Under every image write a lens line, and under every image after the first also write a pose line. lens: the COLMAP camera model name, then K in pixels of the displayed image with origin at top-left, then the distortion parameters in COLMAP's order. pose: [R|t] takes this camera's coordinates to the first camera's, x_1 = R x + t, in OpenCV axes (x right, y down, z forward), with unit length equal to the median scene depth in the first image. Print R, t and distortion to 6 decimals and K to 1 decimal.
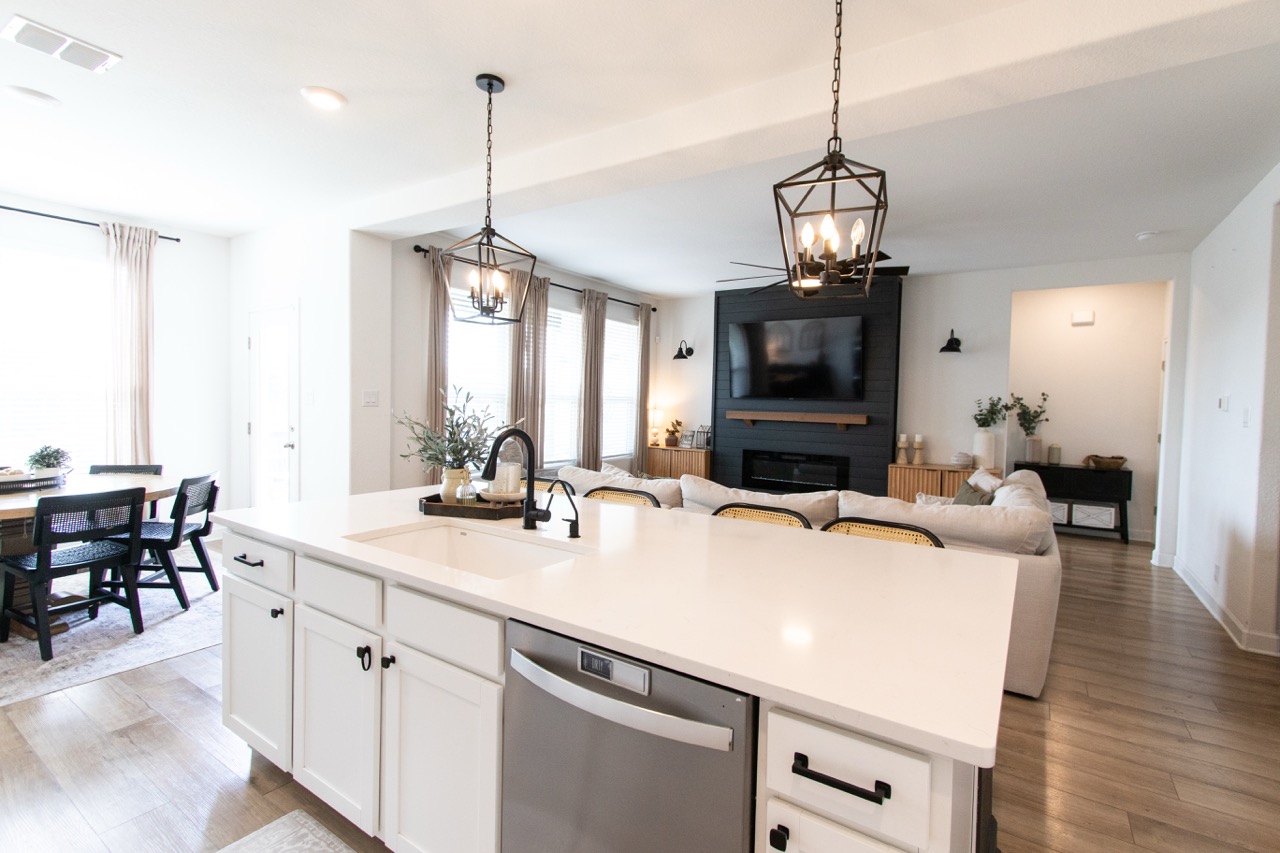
lens RADIAL K [[580.9, 0, 660.3], [0, 580.9, 422.2], [0, 0, 1]] dist [0.004574, 0.000290]
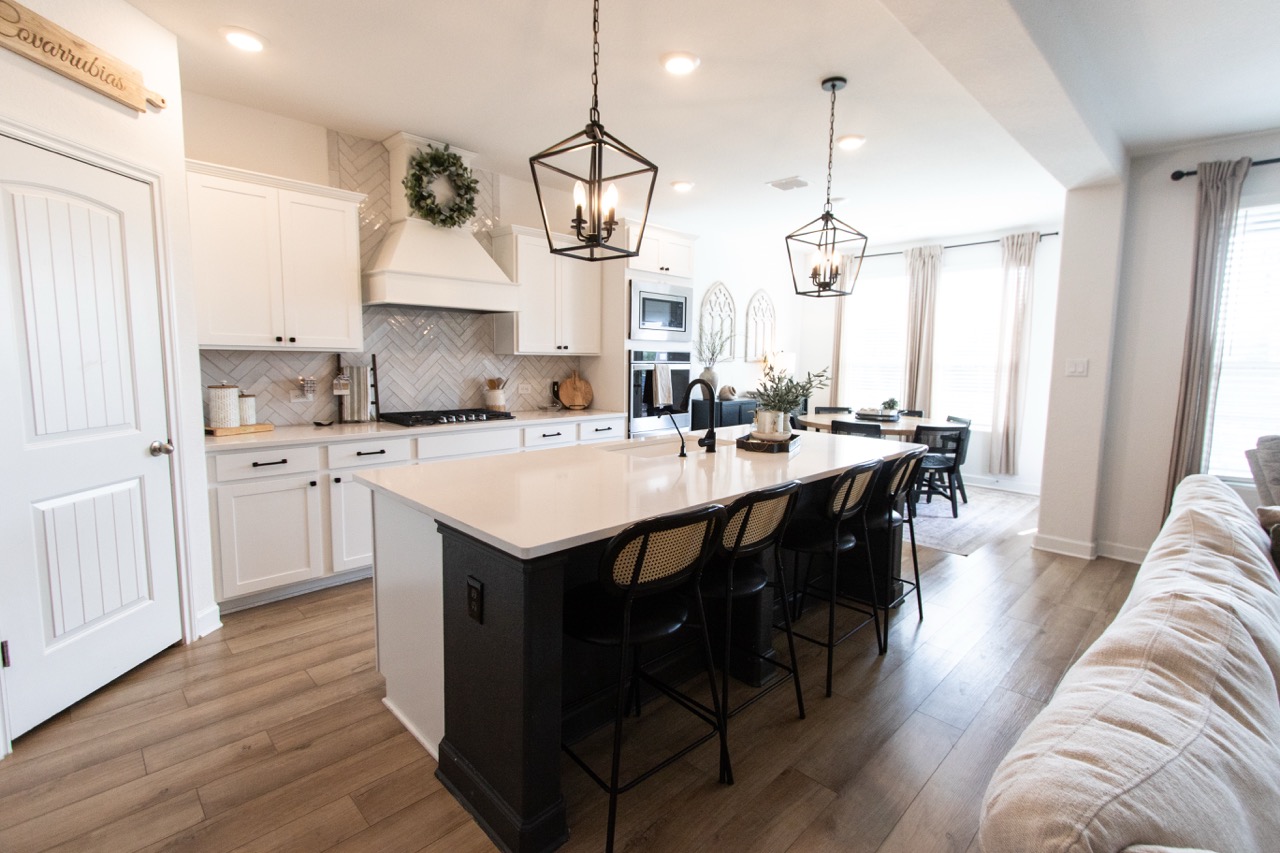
lens RADIAL K [[580.7, 0, 663.5], [0, 580.7, 418.3], [0, 0, 1]] dist [0.002101, 0.000681]
pose [[-0.196601, 0.077087, -0.977449, 0.384694], [-0.057229, 0.994303, 0.089927, -0.004984], [0.978812, 0.073618, -0.191069, 0.383273]]
